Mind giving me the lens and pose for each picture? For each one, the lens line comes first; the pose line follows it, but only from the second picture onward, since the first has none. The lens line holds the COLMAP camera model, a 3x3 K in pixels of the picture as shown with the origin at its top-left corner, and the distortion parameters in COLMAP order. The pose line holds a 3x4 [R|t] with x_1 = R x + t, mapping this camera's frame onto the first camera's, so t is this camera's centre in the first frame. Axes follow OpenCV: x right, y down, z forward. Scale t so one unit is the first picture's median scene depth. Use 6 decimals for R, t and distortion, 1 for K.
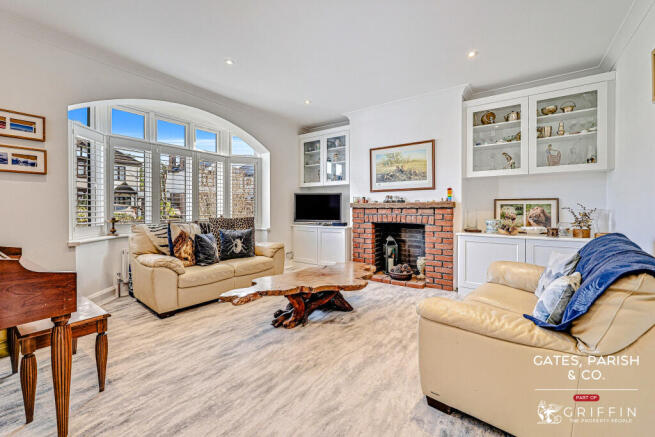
lens RADIAL K [[262.7, 0, 327.5], [0, 262.7, 218.5], [0, 0, 1]] dist [0.001227, 0.000089]
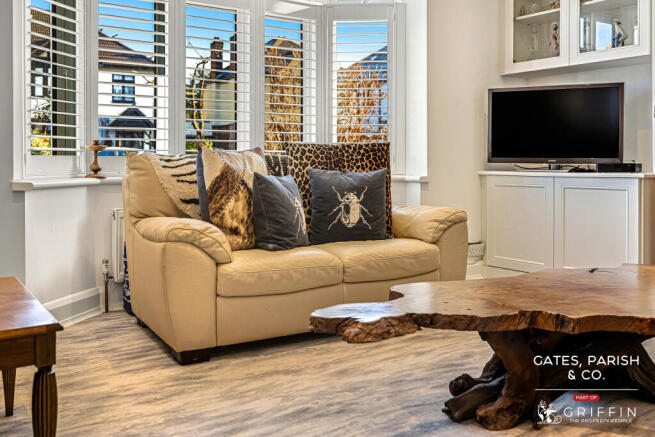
lens RADIAL K [[562.3, 0, 327.5], [0, 562.3, 218.5], [0, 0, 1]] dist [-0.002028, 0.003568]
pose [[0.939461, 0.006406, -0.342595, -0.093369], [-0.002559, 0.999929, 0.011680, 0.121344], [0.342645, -0.010096, 0.939411, 0.209999]]
